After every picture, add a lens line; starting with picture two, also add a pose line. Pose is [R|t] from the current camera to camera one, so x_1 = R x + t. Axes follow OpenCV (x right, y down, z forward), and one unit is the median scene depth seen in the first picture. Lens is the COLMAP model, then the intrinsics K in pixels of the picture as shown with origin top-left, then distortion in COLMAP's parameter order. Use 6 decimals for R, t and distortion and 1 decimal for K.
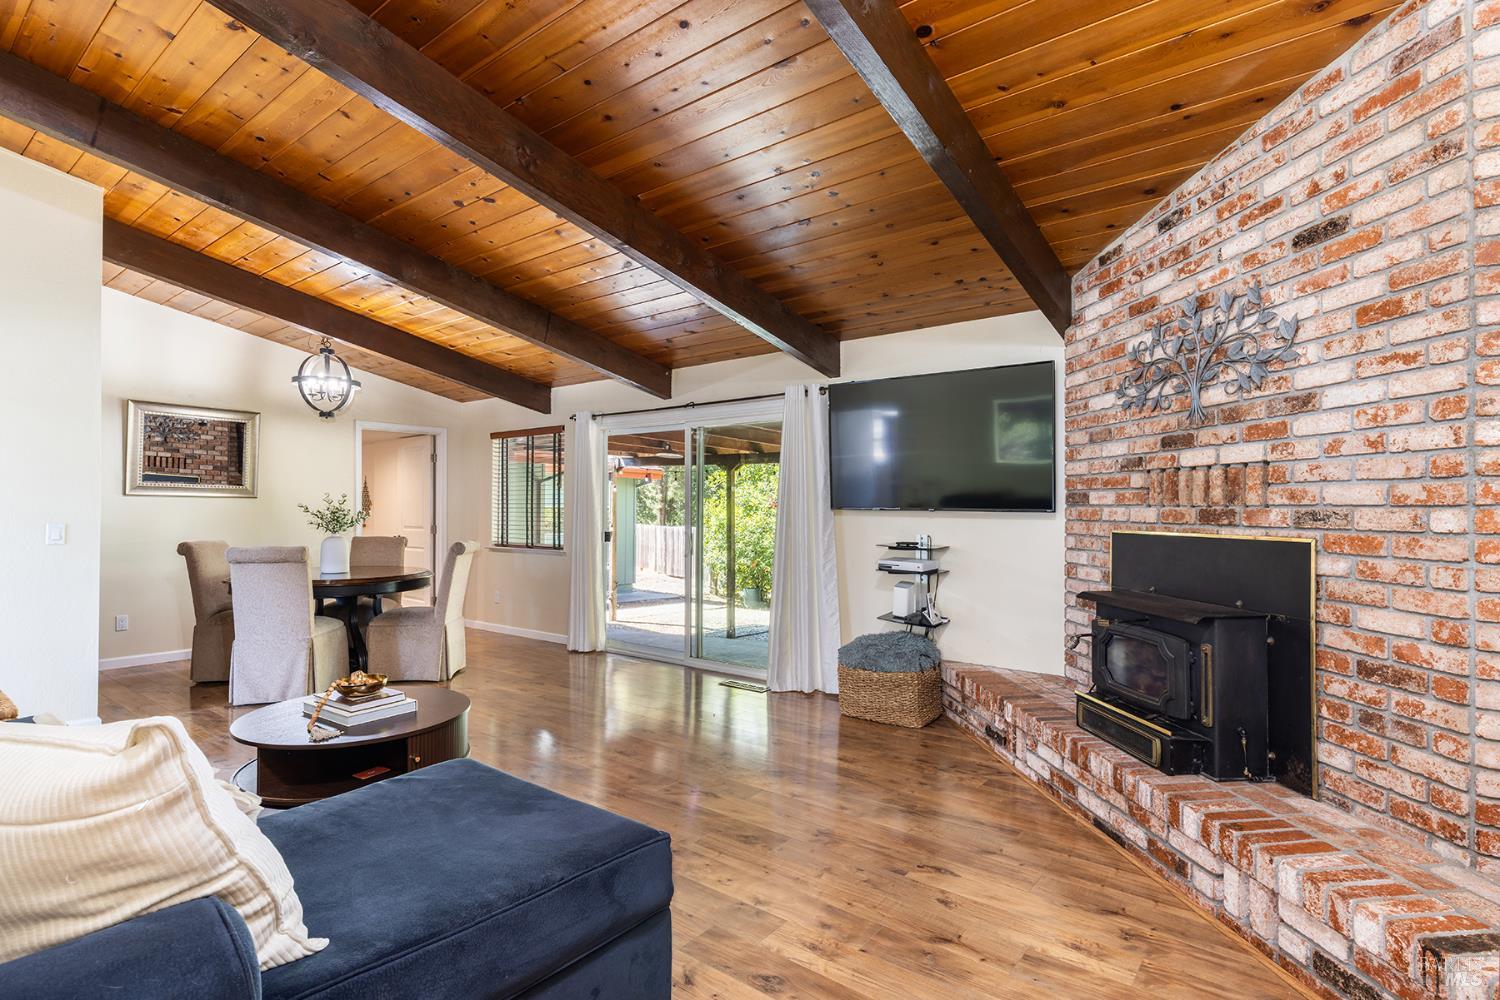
lens RADIAL K [[738.3, 0, 750.0], [0, 738.3, 500.0], [0, 0, 1]] dist [-0.000255, -0.000276]
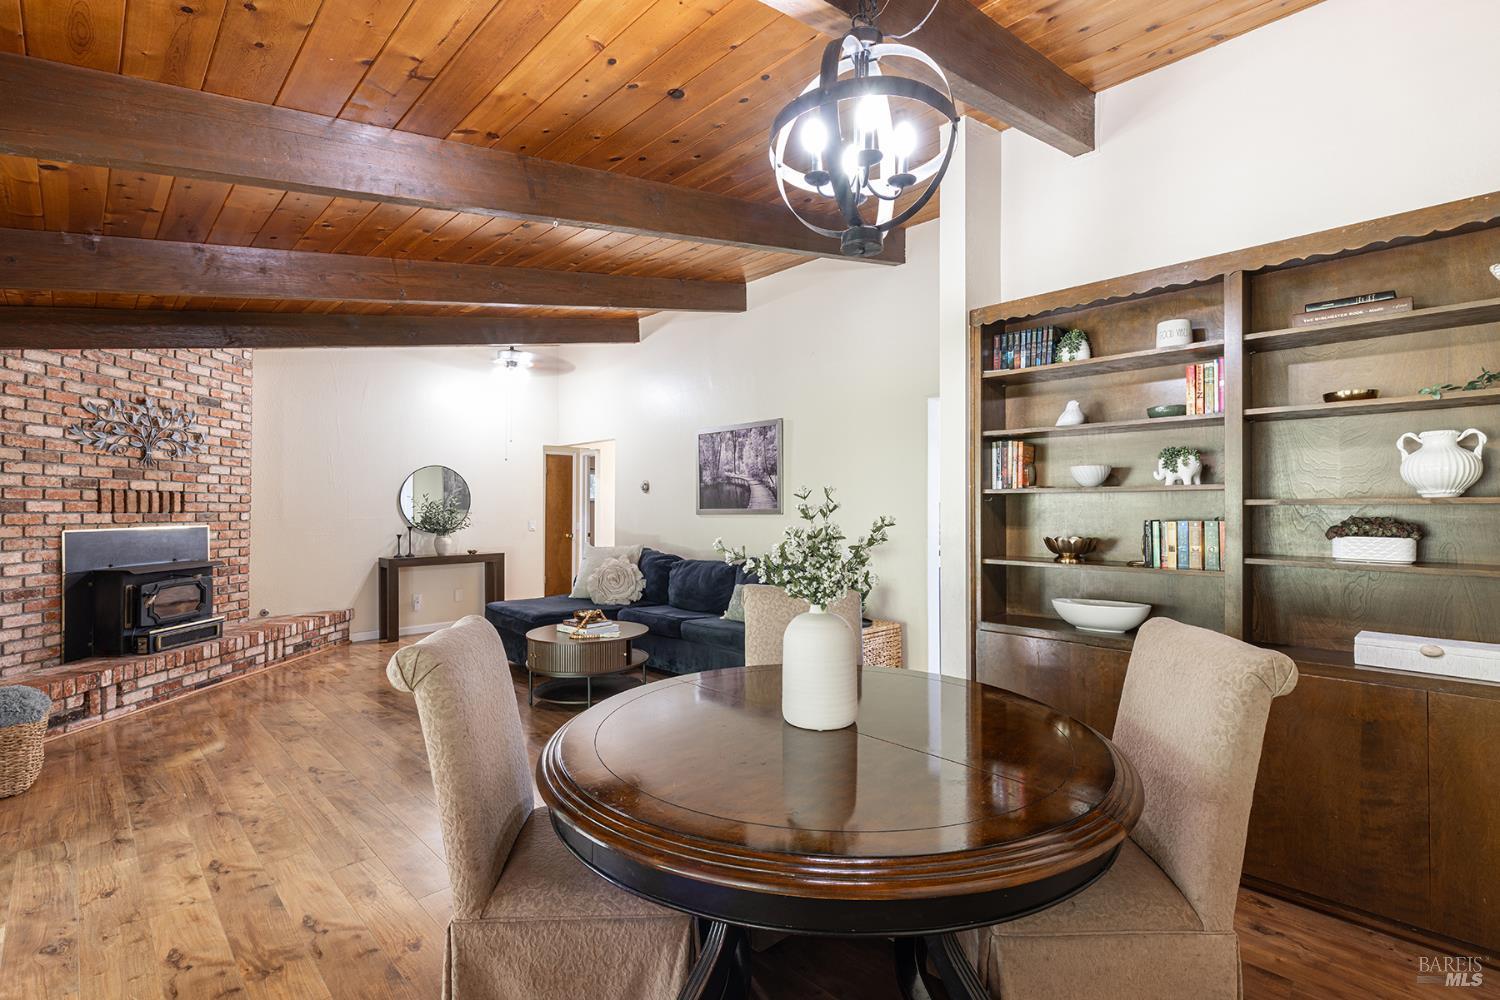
lens RADIAL K [[680.0, 0, 754.2], [0, 680.0, 503.8], [0, 0, 1]] dist [0.005527, -0.000702]
pose [[-0.993033, -0.002569, 0.117806, -0.873602], [-0.004492, 0.999861, -0.016063, 0.005679], [-0.117748, -0.016480, -0.992907, 2.020811]]
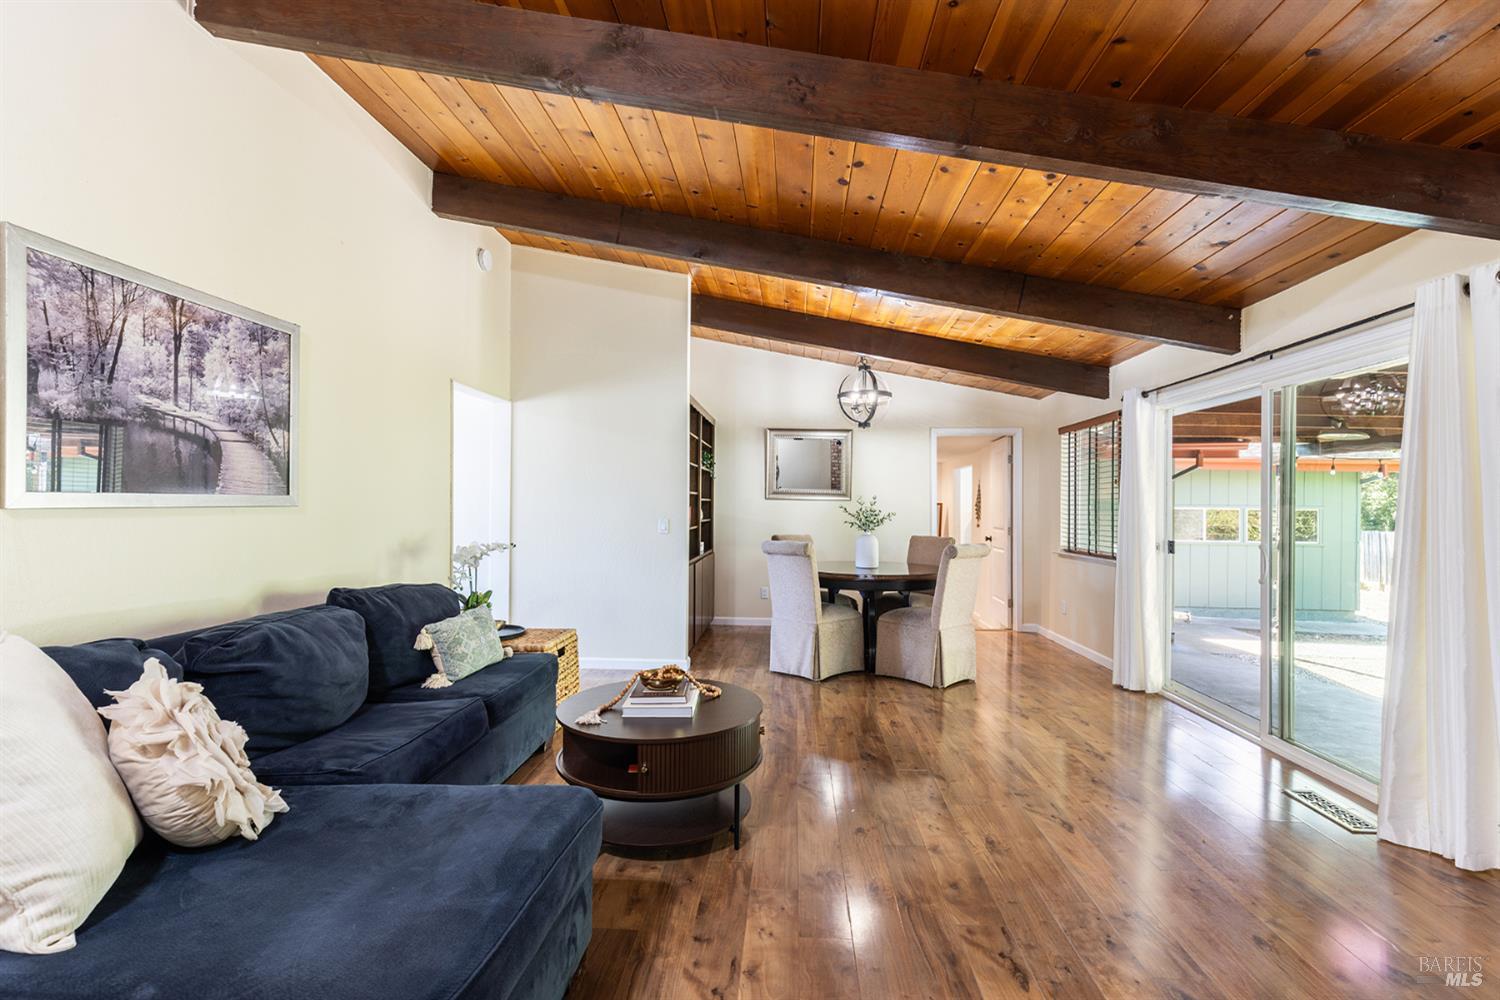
lens RADIAL K [[671.5, 0, 760.7], [0, 671.5, 503.1], [0, 0, 1]] dist [0.012882, -0.000167]
pose [[0.577204, -0.004483, -0.816587, 0.253746], [0.004832, 0.999986, -0.002074, 0.005418], [0.816585, -0.002748, 0.577218, 0.449724]]
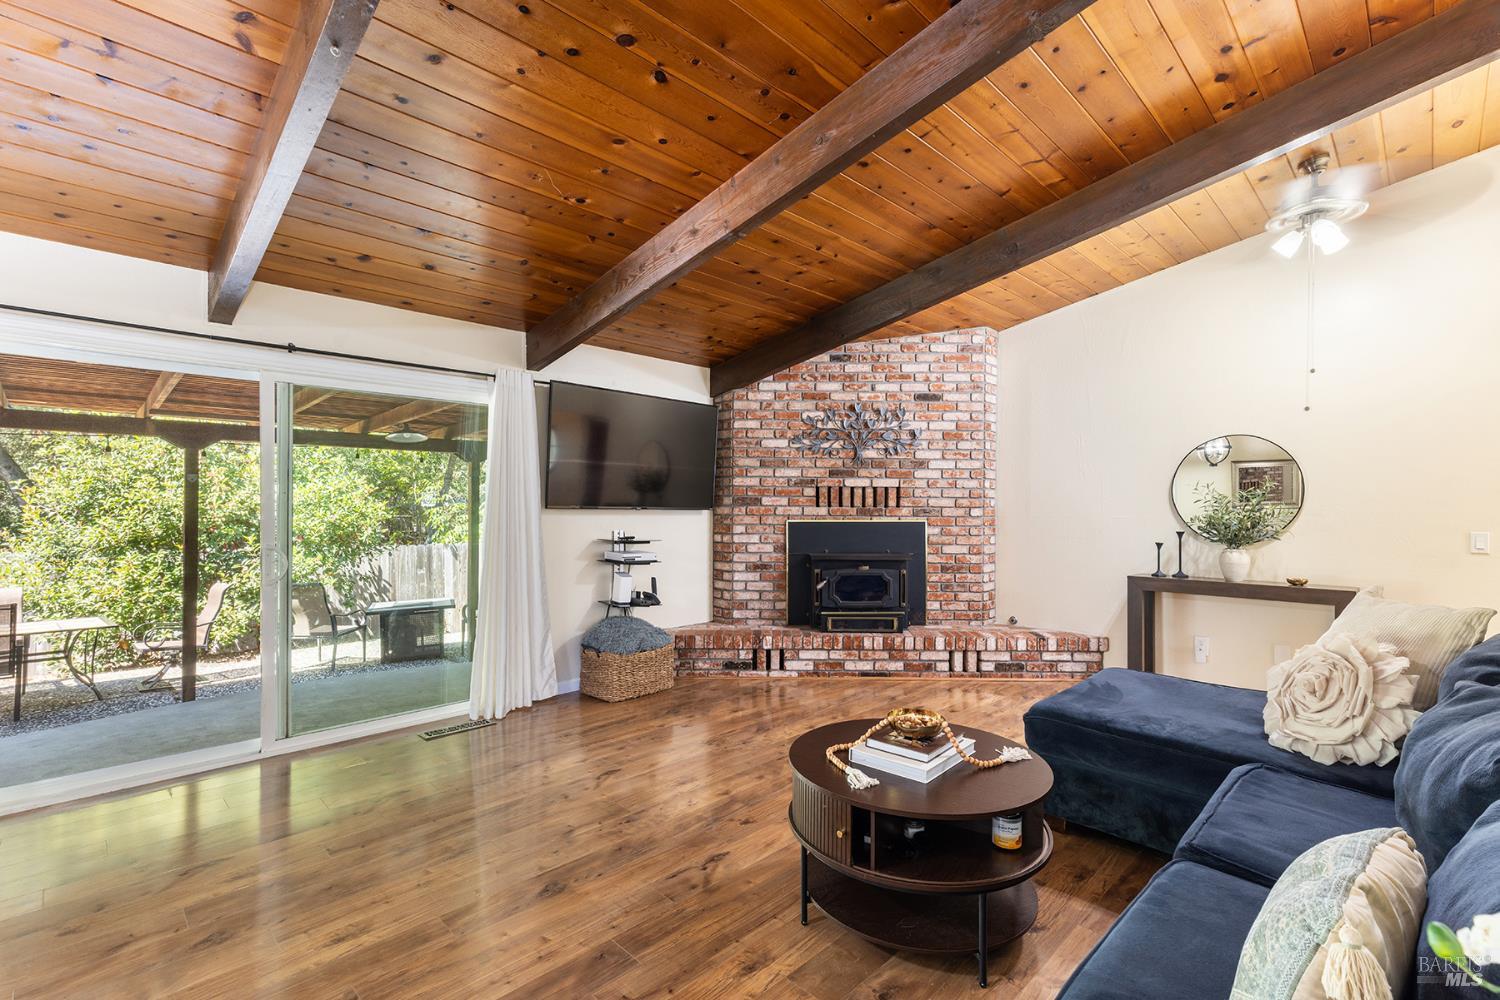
lens RADIAL K [[671.5, 0, 760.7], [0, 671.5, 503.1], [0, 0, 1]] dist [0.012882, -0.000167]
pose [[0.113378, 0.001518, 0.993551, -1.019664], [-0.014870, 0.999889, 0.000169, 0.001716], [-0.993441, -0.014793, 0.113388, 0.858665]]
